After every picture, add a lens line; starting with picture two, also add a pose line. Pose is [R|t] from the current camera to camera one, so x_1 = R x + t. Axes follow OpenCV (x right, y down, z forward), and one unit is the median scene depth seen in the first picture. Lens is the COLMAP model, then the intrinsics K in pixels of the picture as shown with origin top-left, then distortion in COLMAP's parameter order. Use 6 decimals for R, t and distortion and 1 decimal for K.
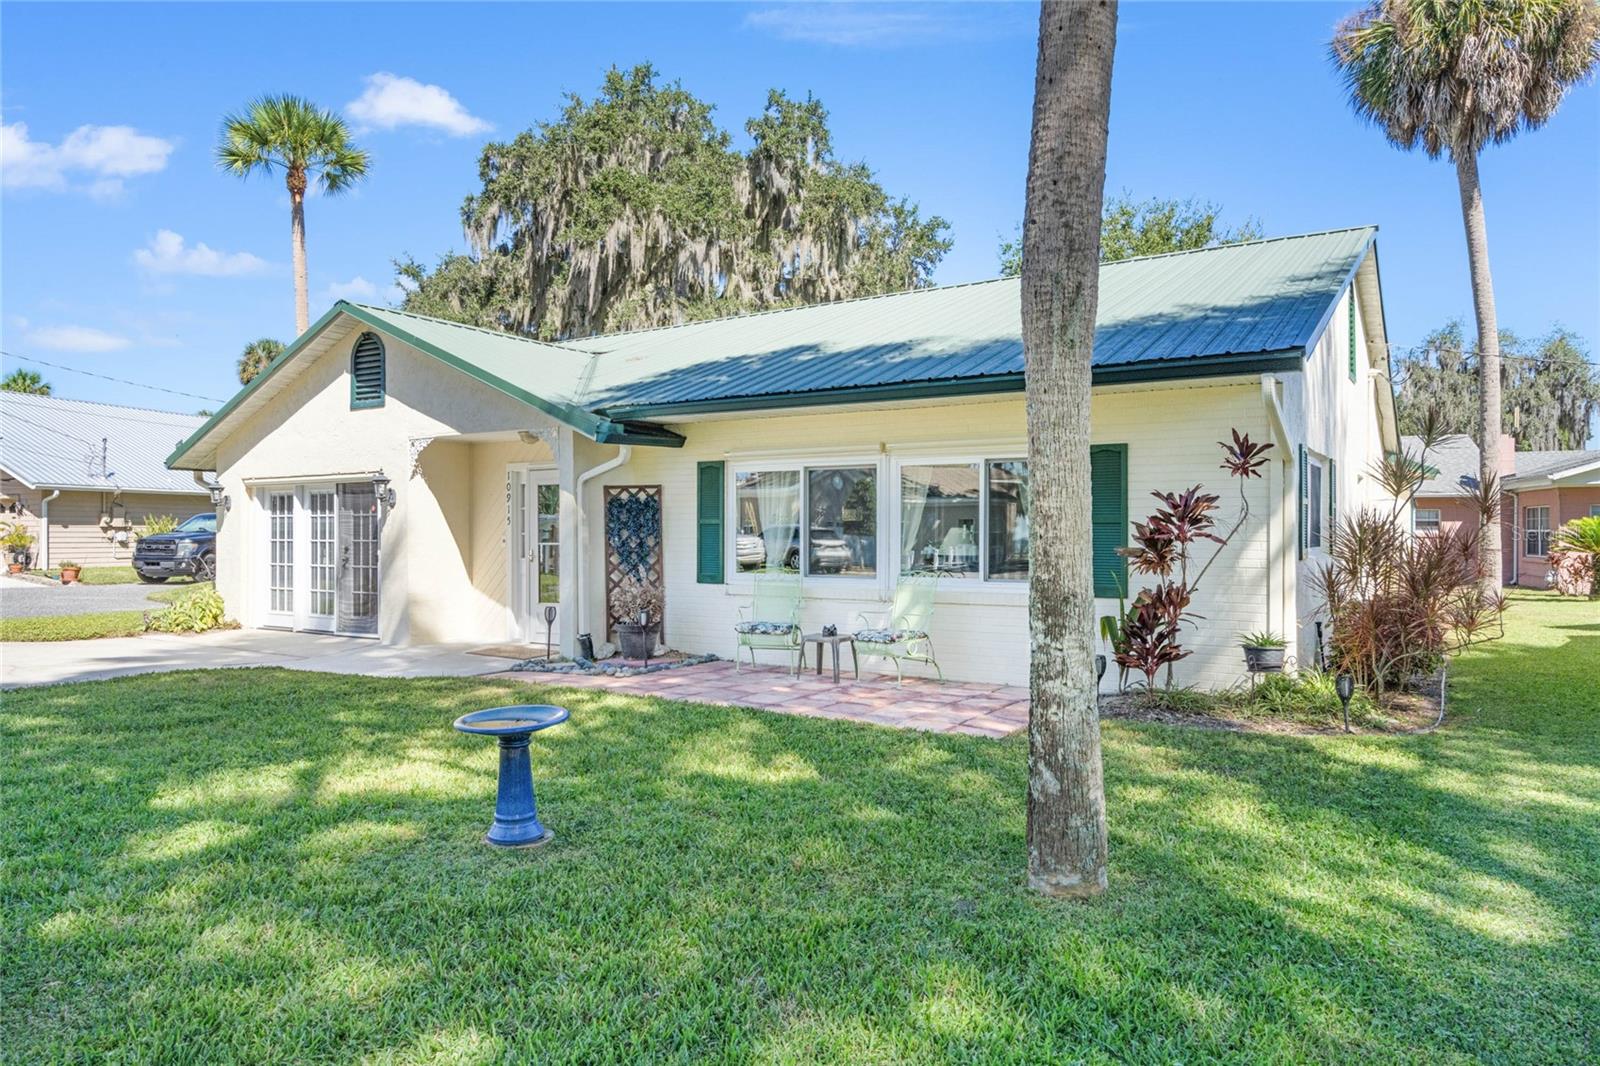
lens RADIAL K [[1033.4, 0, 795.6], [0, 1033.4, 505.0], [0, 0, 1]] dist [0.006193, 0.001228]
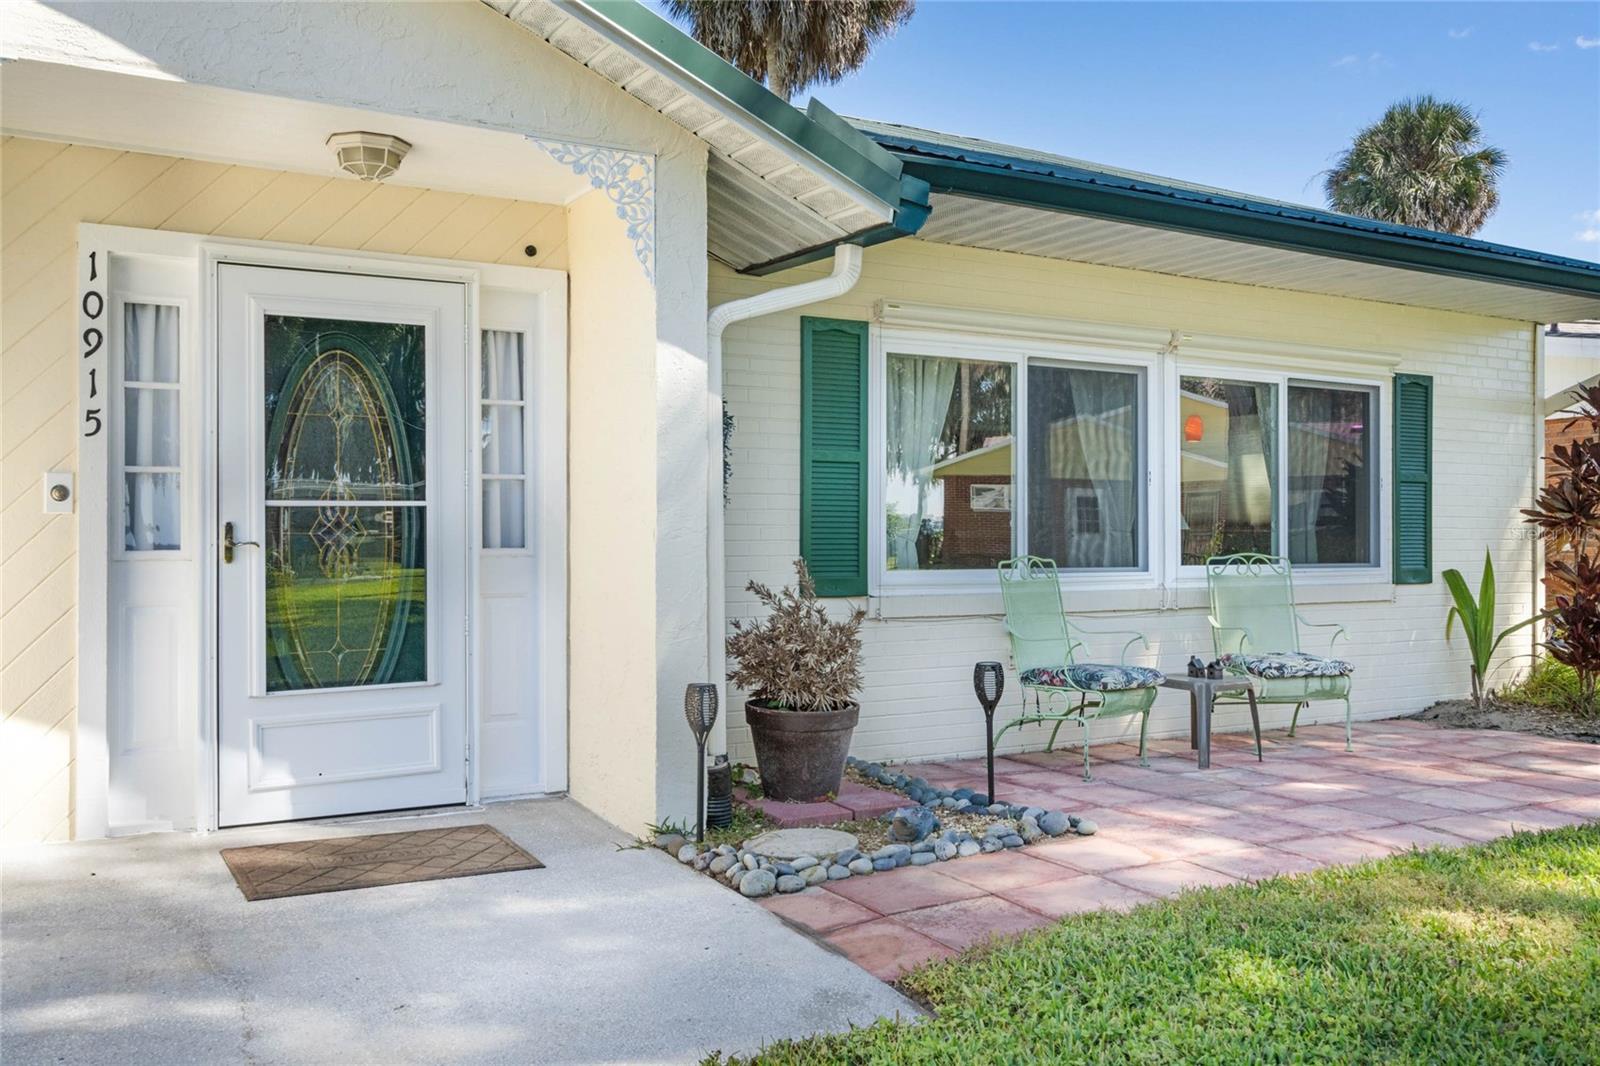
lens RADIAL K [[1282.0, 0, 764.6], [0, 1282.0, 530.3], [0, 0, 1]] dist [0.009975, 0.004500]
pose [[0.482384, -0.005737, 0.875941, -0.465555], [-0.031986, 0.999196, 0.024159, 0.028475], [-0.875376, -0.039671, 0.481813, 0.610046]]
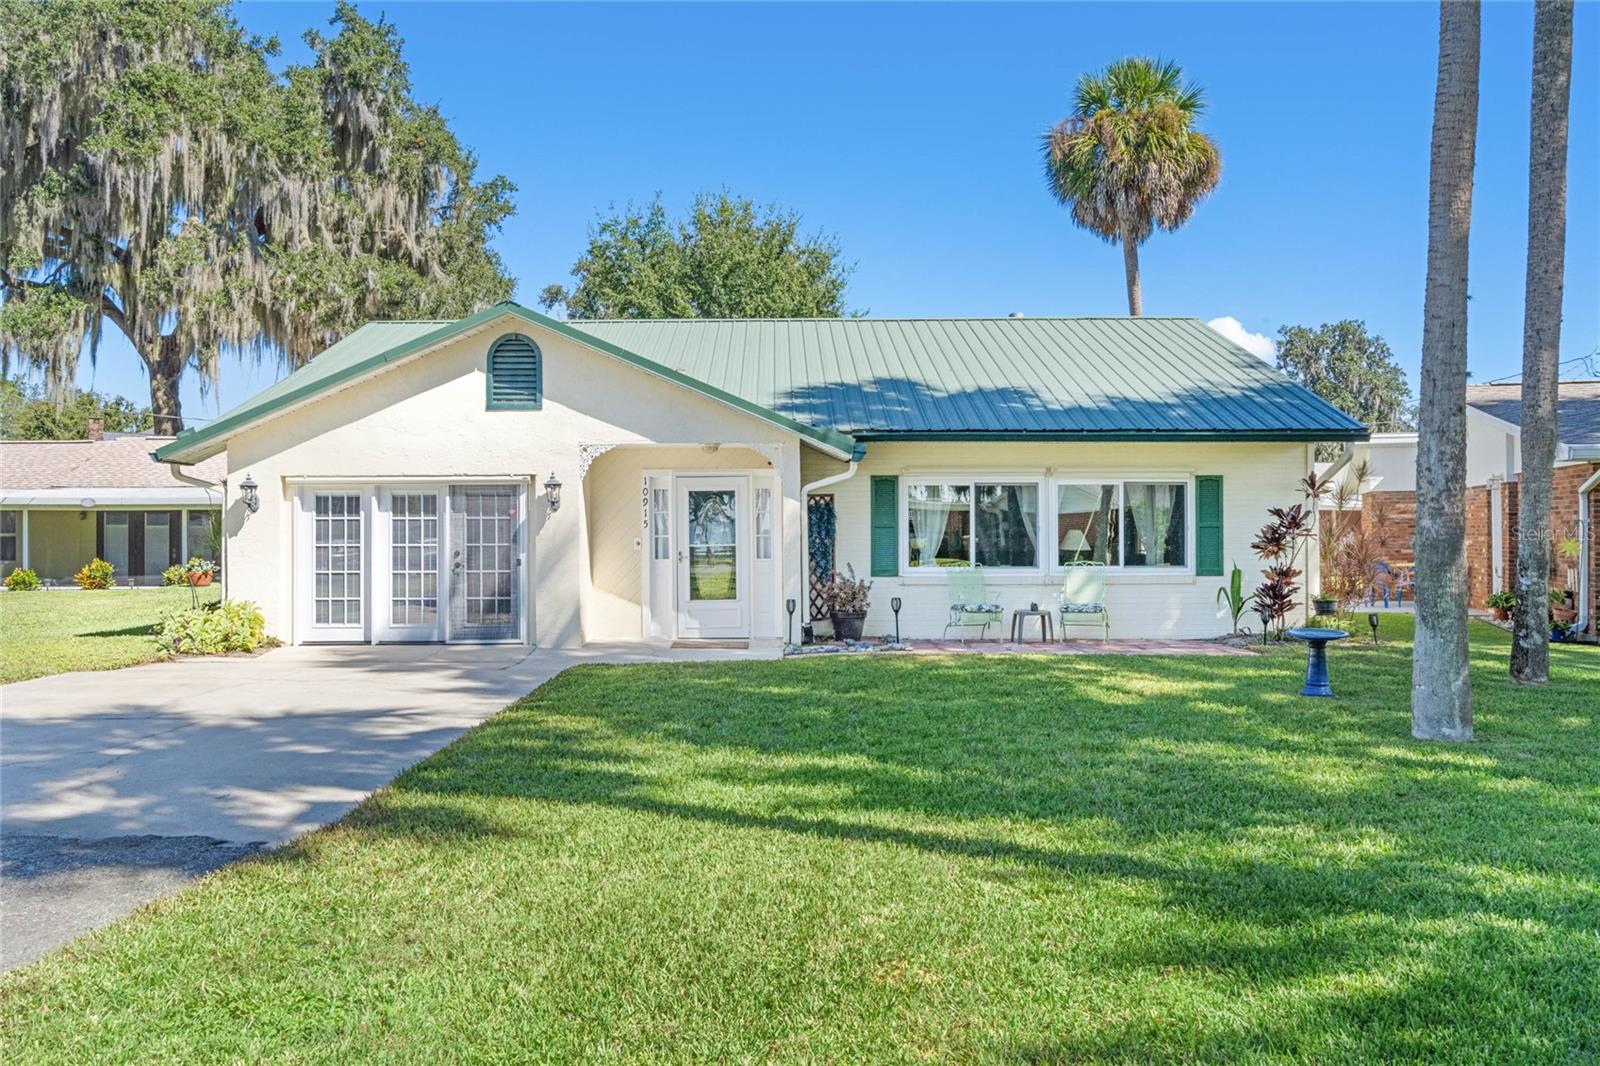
lens RADIAL K [[1215.8, 0, 800.0], [0, 1215.8, 533.0], [0, 0, 1]] dist [-0.004550, -0.003375]
pose [[0.834913, -0.007761, 0.550327, -0.764397], [-0.010542, 0.999492, 0.030089, -0.013291], [-0.550281, -0.030923, 0.834407, -0.107702]]
